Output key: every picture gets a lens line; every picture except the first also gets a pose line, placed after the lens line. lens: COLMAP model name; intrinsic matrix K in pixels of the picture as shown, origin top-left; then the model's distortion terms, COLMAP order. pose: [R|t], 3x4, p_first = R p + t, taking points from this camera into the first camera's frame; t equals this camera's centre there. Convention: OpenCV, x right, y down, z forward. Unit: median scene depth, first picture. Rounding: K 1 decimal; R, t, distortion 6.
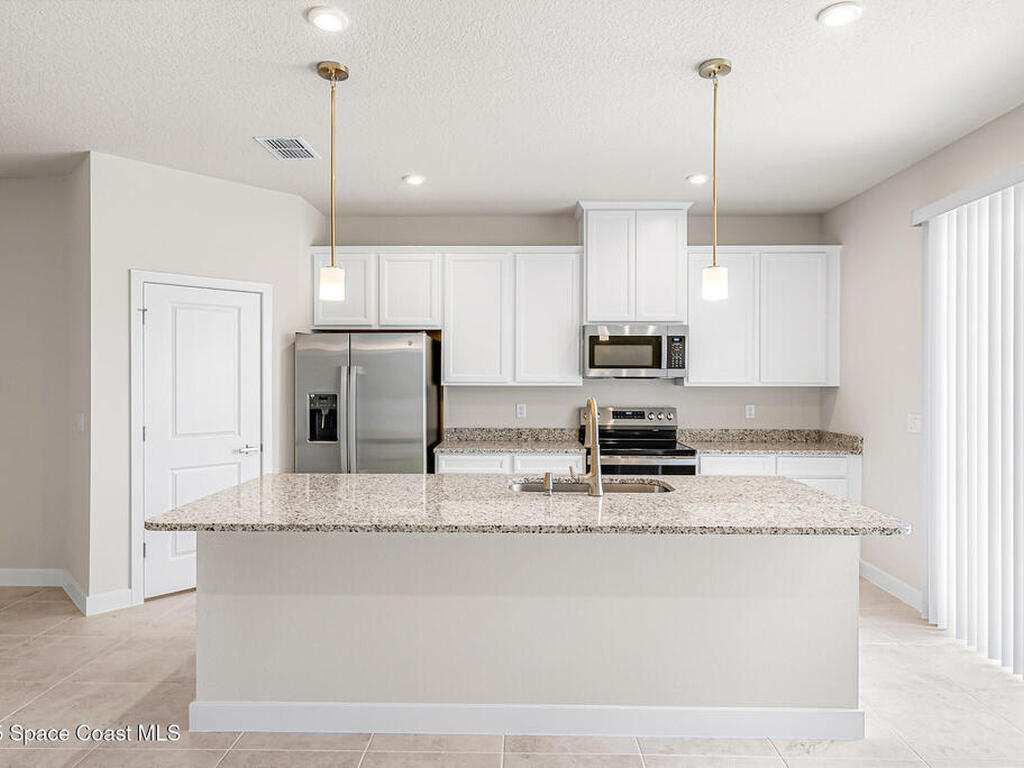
lens RADIAL K [[632.2, 0, 511.0], [0, 632.2, 377.8], [0, 0, 1]] dist [0.003838, -0.000345]
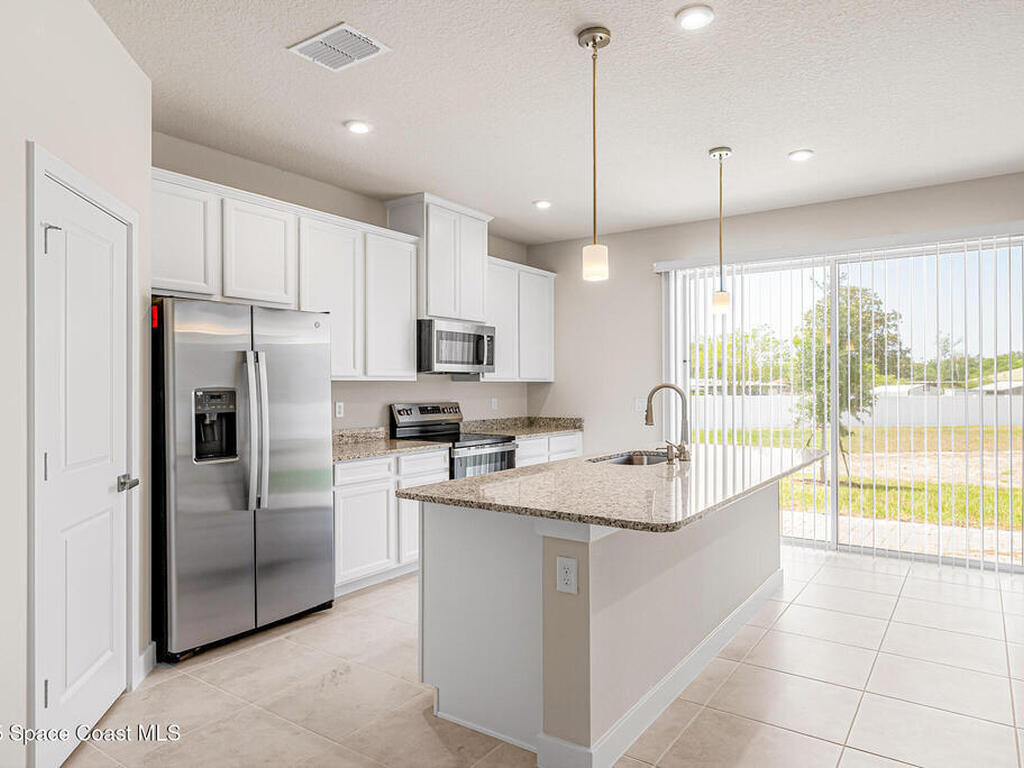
lens RADIAL K [[663.2, 0, 512.0], [0, 663.2, 384.0], [0, 0, 1]] dist [0.002251, 0.000664]
pose [[0.554459, -0.001375, 0.832210, -0.682462], [0.001041, 0.999999, 0.000958, 0.017385], [-0.832210, 0.000335, 0.554460, 0.323193]]
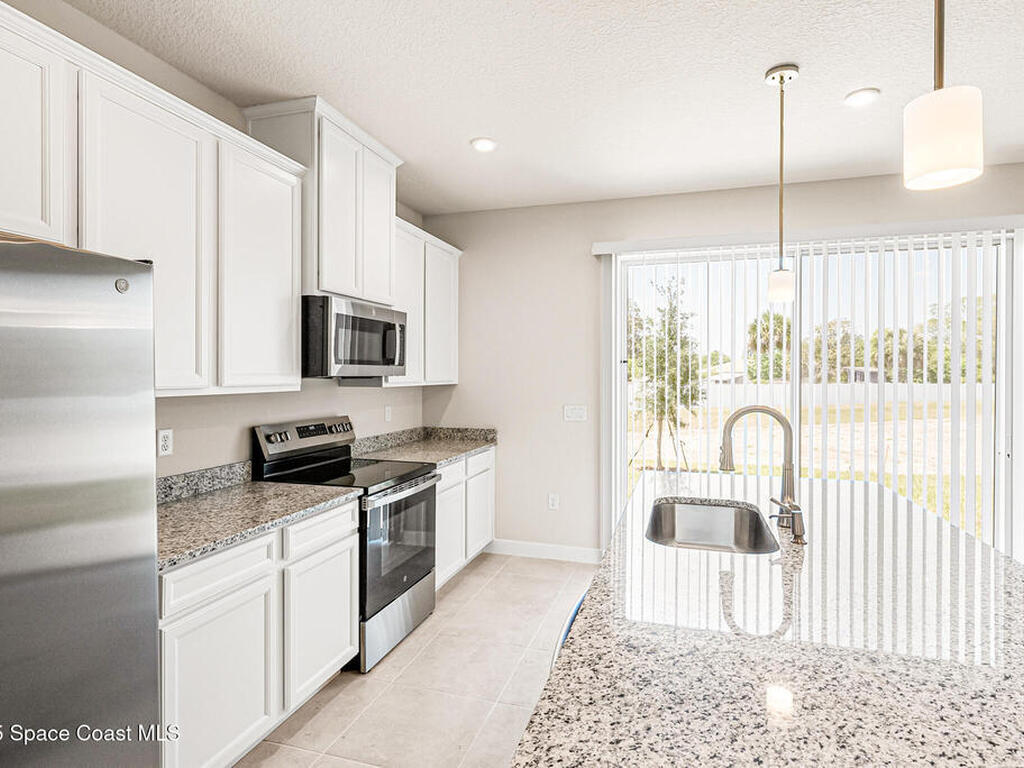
lens RADIAL K [[572.0, 0, 508.8], [0, 572.0, 375.9], [0, 0, 1]] dist [0.003125, 0.000228]
pose [[0.275063, -0.005540, 0.961410, -0.390258], [-0.005227, 0.999960, 0.007258, -0.007572], [-0.961412, -0.007022, 0.275023, 0.671635]]
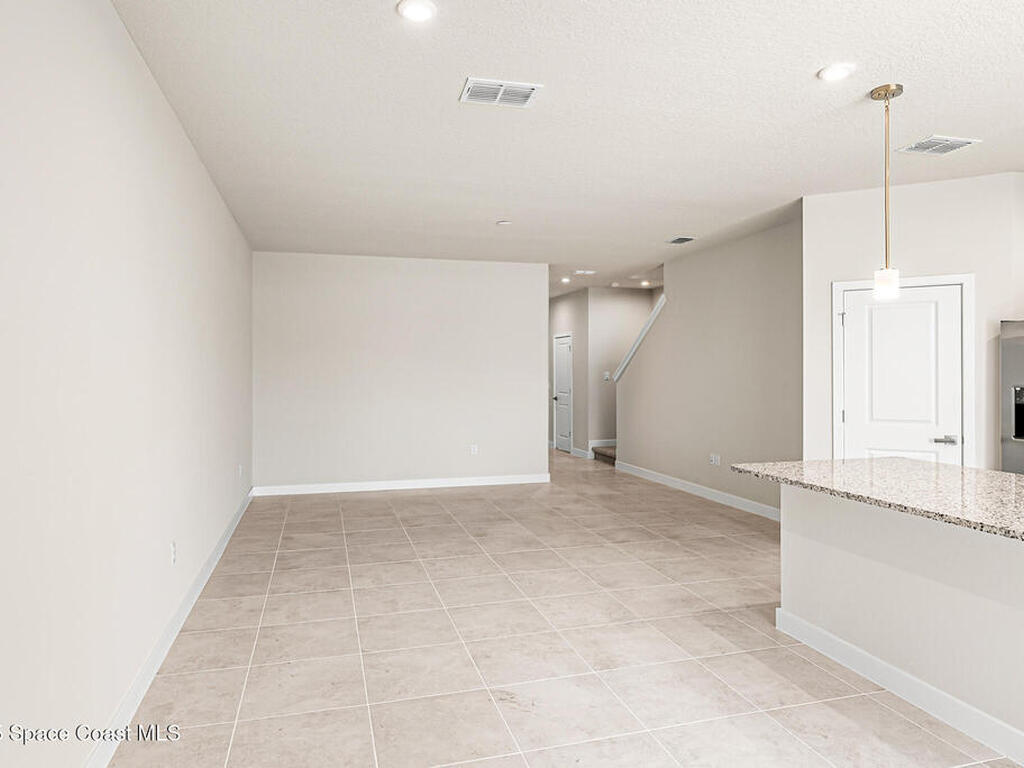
lens RADIAL K [[658.2, 0, 511.8], [0, 658.2, 371.0], [0, 0, 1]] dist [0.000821, -0.000640]
pose [[0.296269, -0.003453, -0.955098, 0.361505], [0.001473, 0.999994, -0.003159, 0.004229], [0.955103, -0.000471, 0.296272, 0.018694]]
